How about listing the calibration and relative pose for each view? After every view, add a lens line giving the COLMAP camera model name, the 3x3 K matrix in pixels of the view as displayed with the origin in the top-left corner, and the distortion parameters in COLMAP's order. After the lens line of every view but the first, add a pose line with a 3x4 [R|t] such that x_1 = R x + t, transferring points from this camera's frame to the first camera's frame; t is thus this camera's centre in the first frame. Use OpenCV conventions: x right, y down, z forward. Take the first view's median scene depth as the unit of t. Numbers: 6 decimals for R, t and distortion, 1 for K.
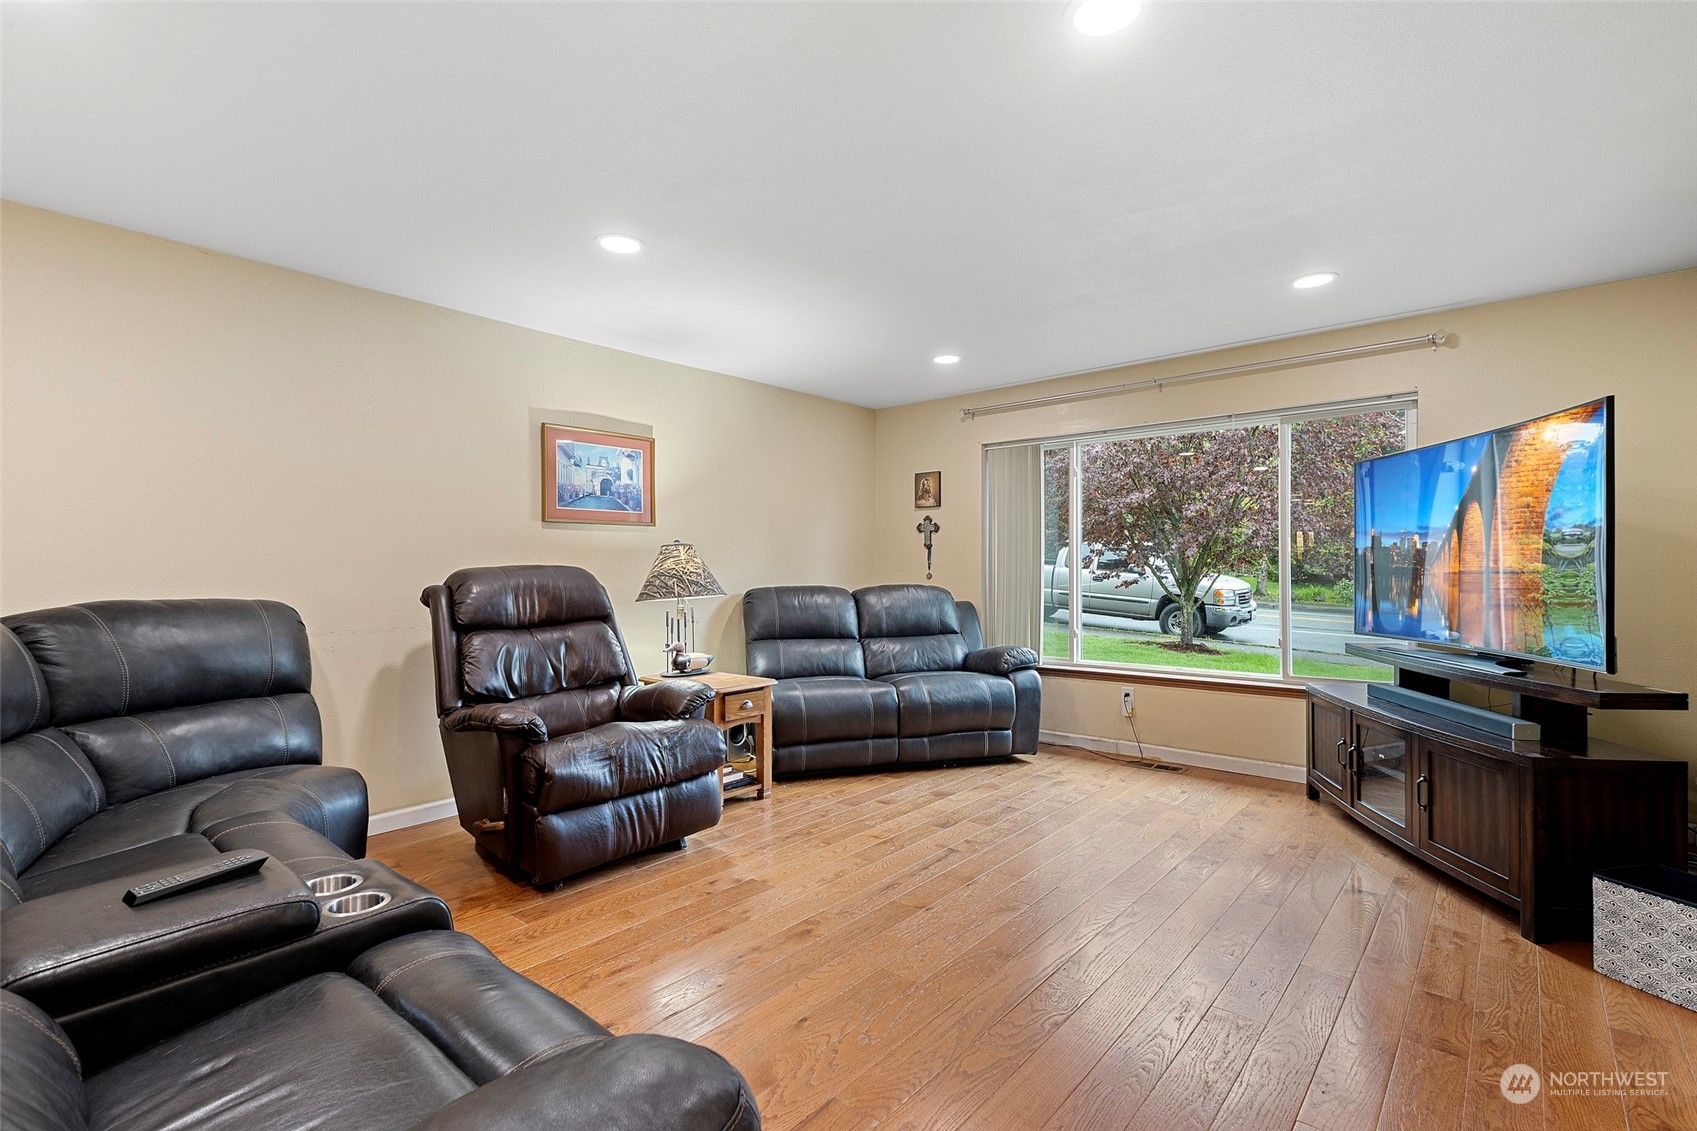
lens RADIAL K [[790.8, 0, 853.5], [0, 790.8, 570.2], [0, 0, 1]] dist [0.013029, -0.003349]
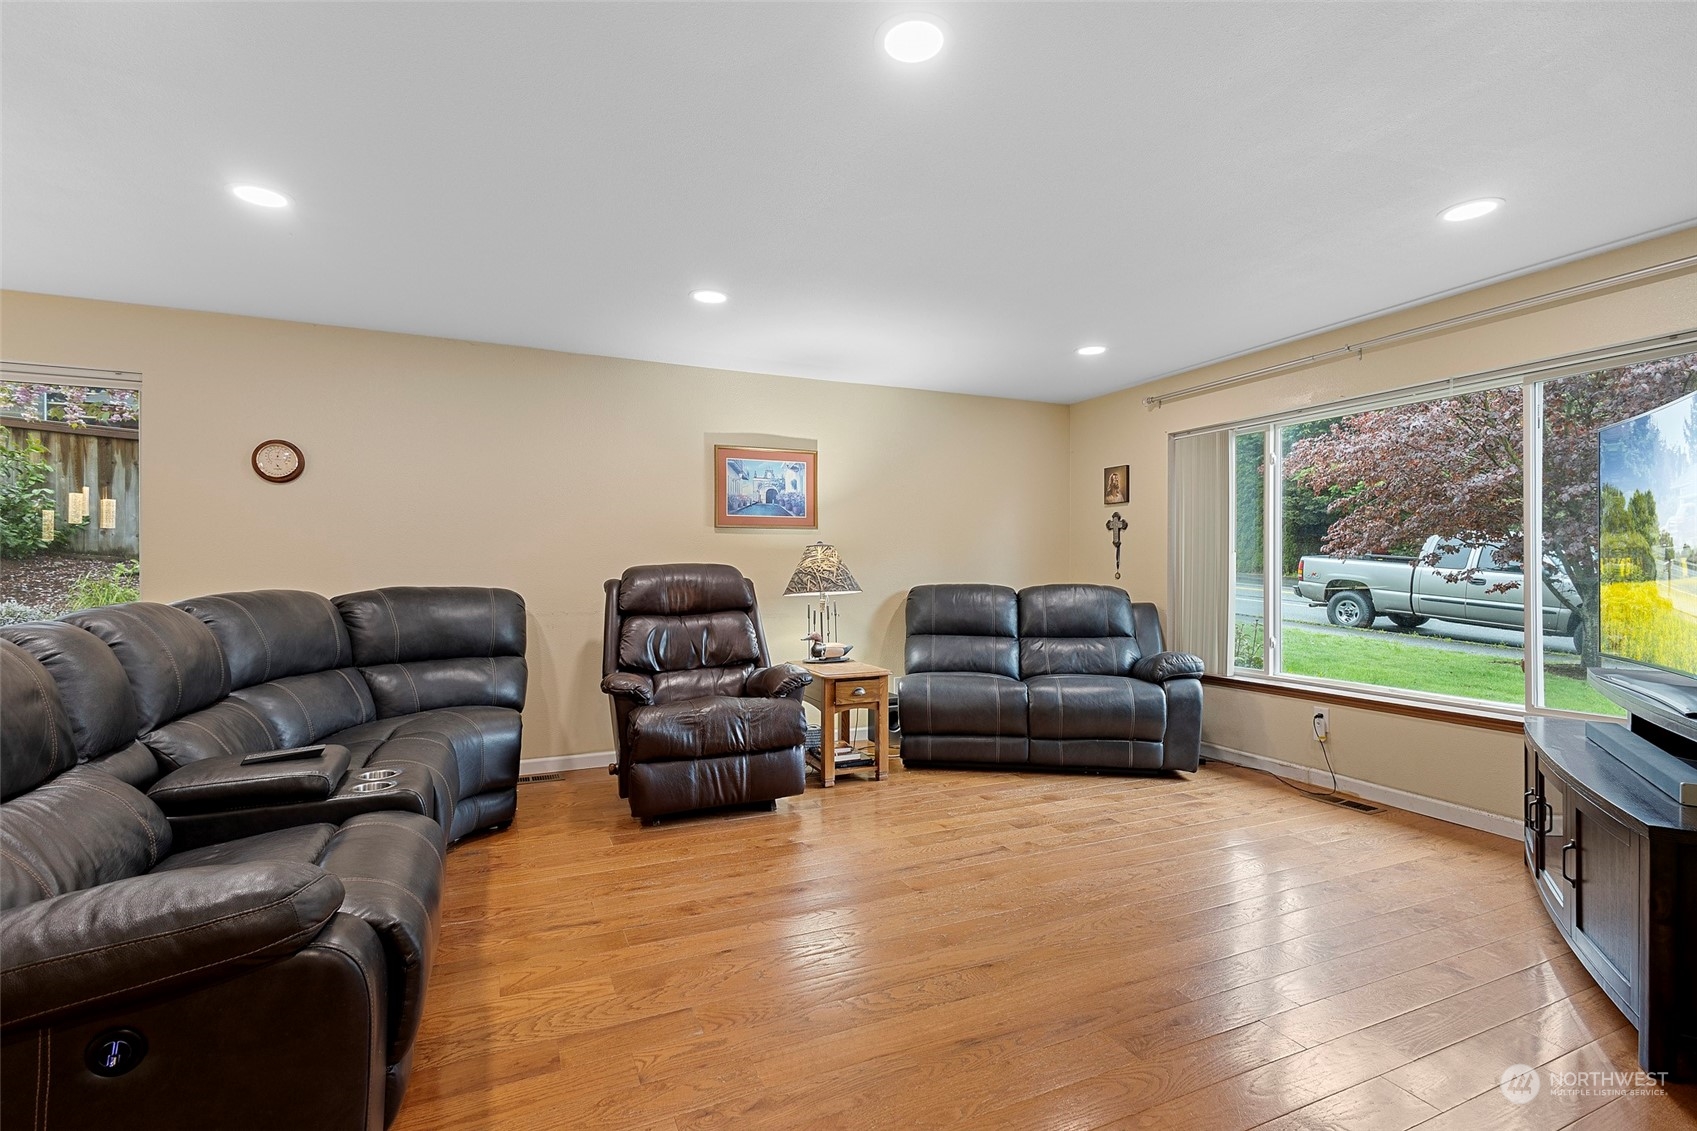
lens RADIAL K [[790.8, 0, 851.8], [0, 790.8, 564.5], [0, 0, 1]] dist [0.013029, -0.003349]
pose [[0.903992, 0.001992, -0.427545, 0.302792], [-0.004066, 0.999984, -0.003938, -0.001250], [0.427531, 0.005298, 0.903985, 0.006889]]
